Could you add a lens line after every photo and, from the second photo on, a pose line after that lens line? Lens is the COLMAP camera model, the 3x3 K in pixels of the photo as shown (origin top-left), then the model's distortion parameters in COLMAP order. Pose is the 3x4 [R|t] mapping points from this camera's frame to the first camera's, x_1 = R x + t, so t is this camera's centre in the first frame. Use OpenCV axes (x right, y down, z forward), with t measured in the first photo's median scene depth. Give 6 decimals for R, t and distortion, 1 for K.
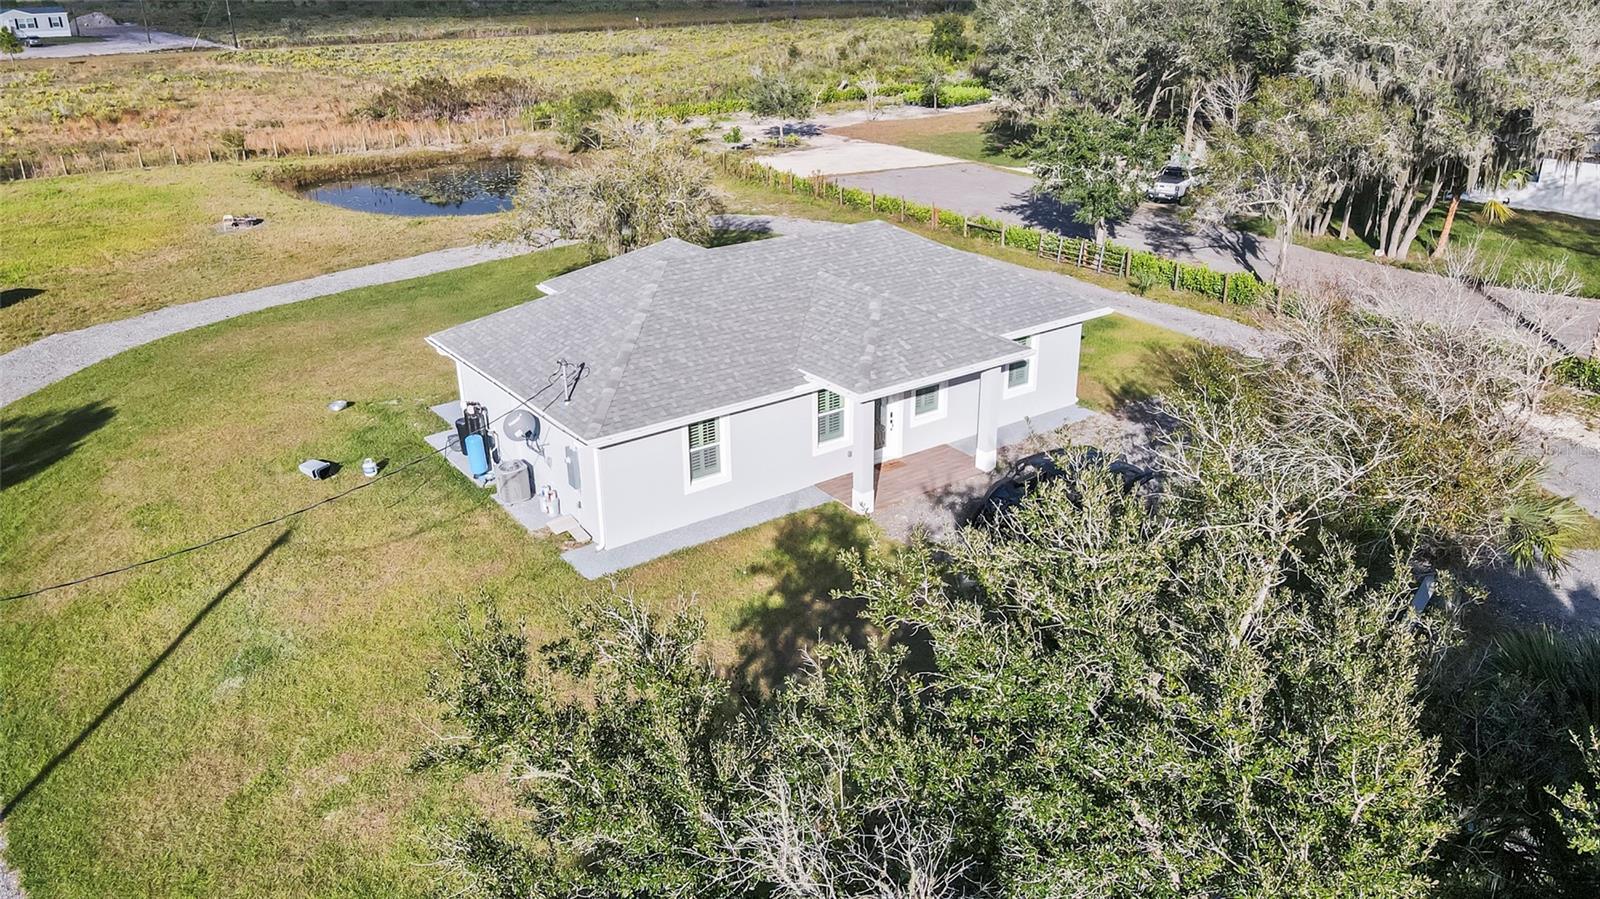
lens RADIAL K [[1161.0, 0, 801.5], [0, 1161.0, 476.5], [0, 0, 1]] dist [0.002901, 0.007772]
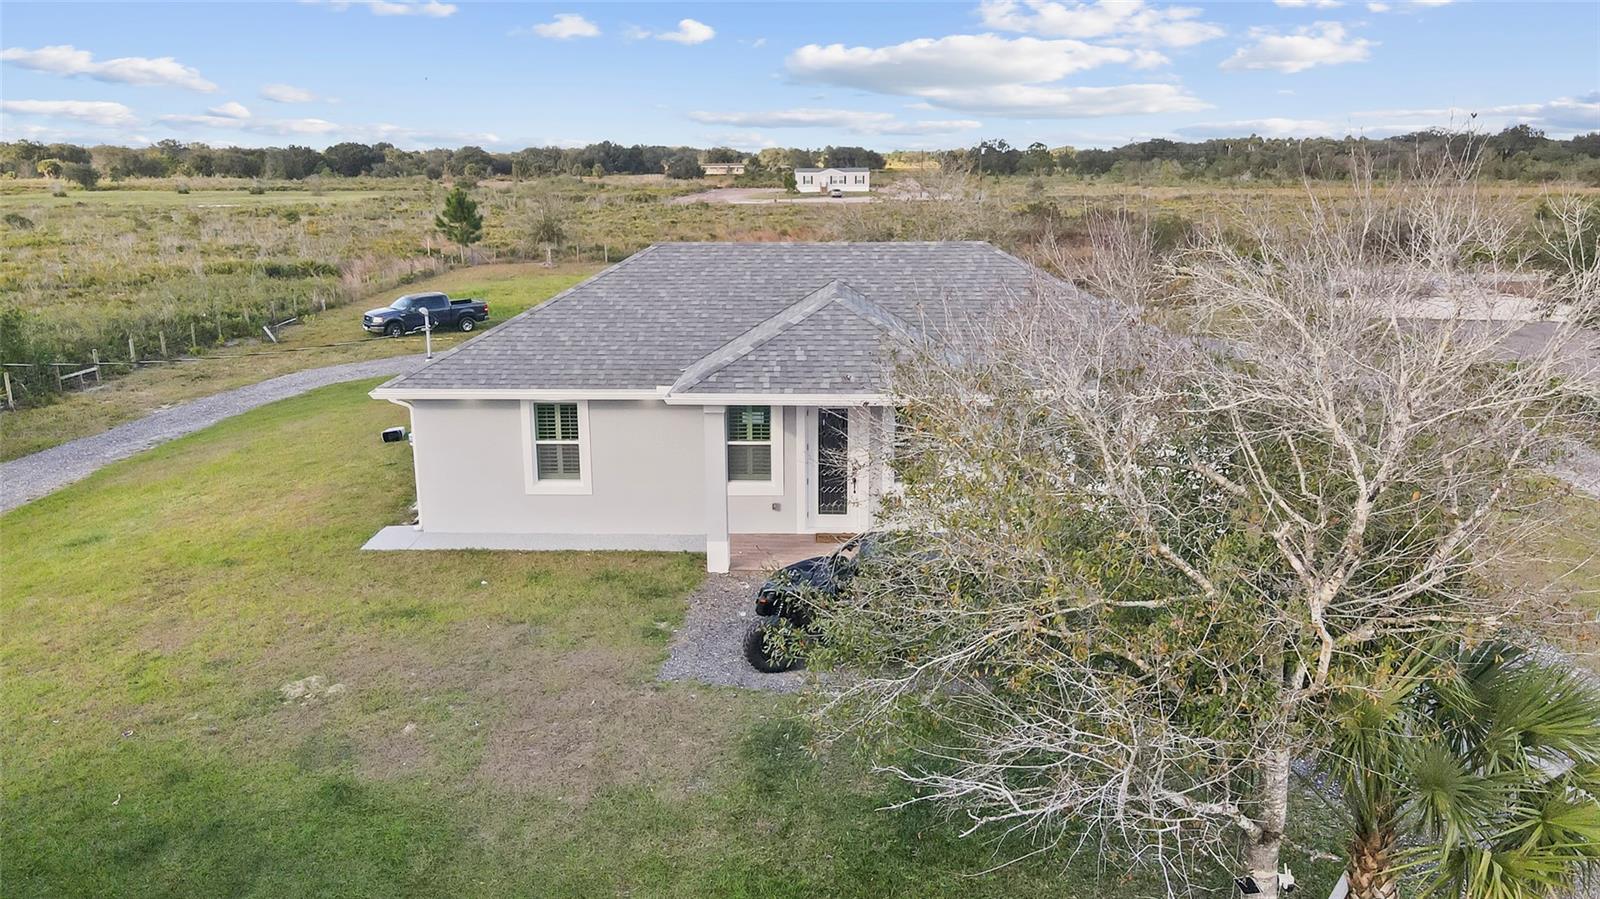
lens RADIAL K [[1193.5, 0, 800.0], [0, 1193.5, 449.5], [0, 0, 1]] dist [0.000084, 0.027543]
pose [[0.786752, 0.153168, -0.597964, 0.487193], [-0.257584, 0.961814, -0.092540, 0.012129], [0.560957, 0.226832, 0.796163, 0.371174]]
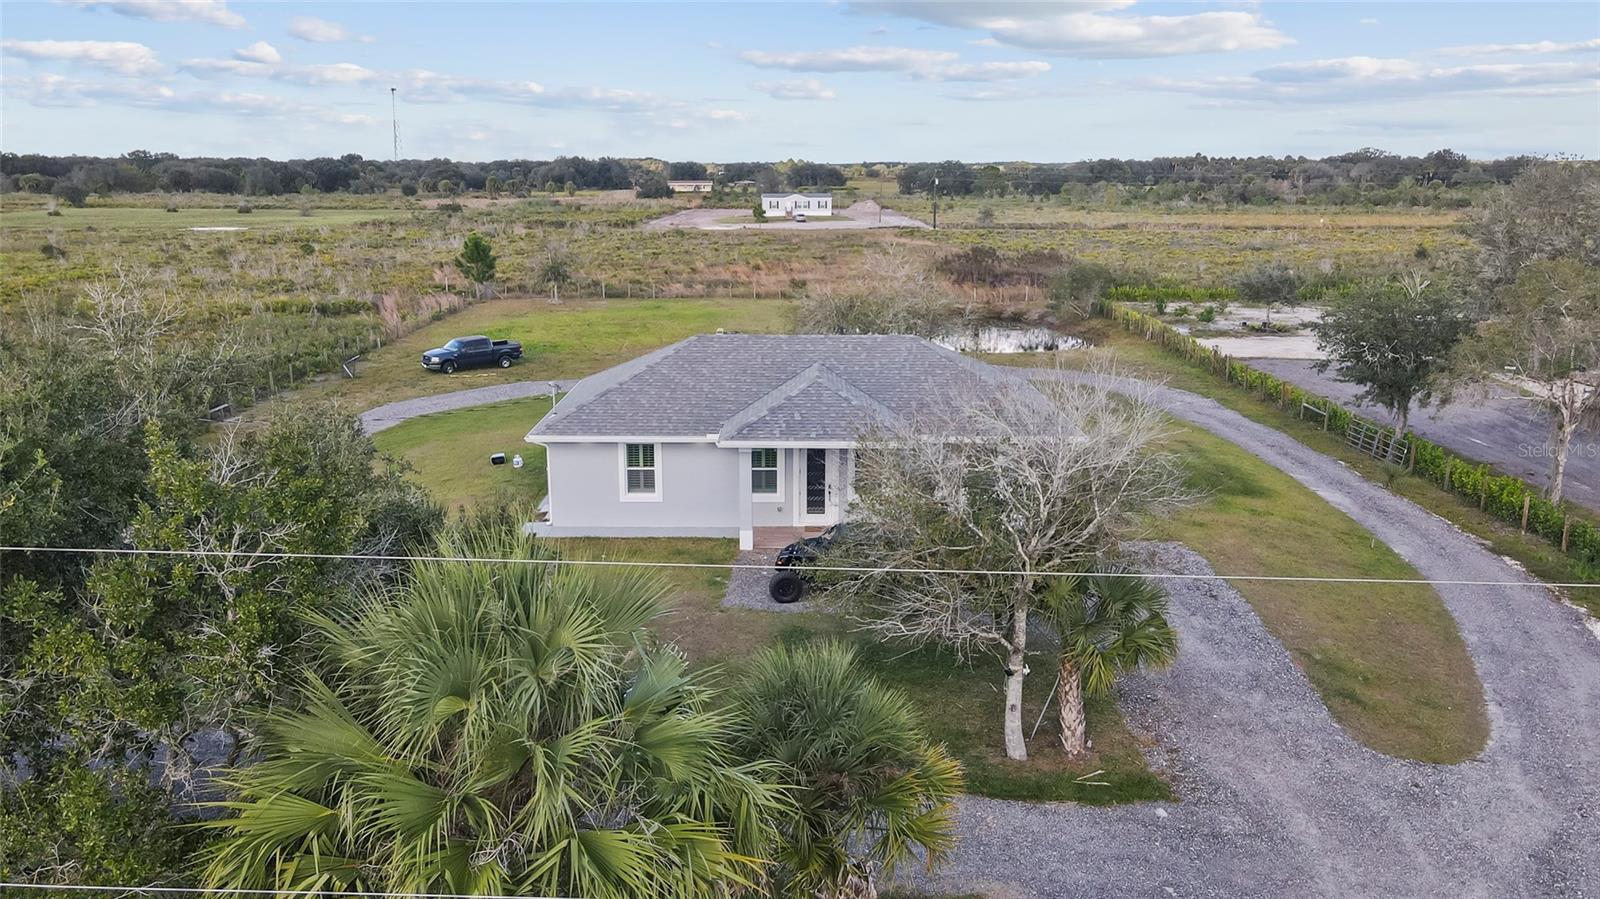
lens RADIAL K [[1186.2, 0, 800.0], [0, 1186.2, 449.5], [0, 0, 1]] dist [-0.012100, 0.053341]
pose [[0.805728, 0.149470, -0.573115, 0.709173], [-0.253252, 0.961659, -0.105238, 0.042374], [0.535412, 0.229936, 0.812689, 0.015774]]
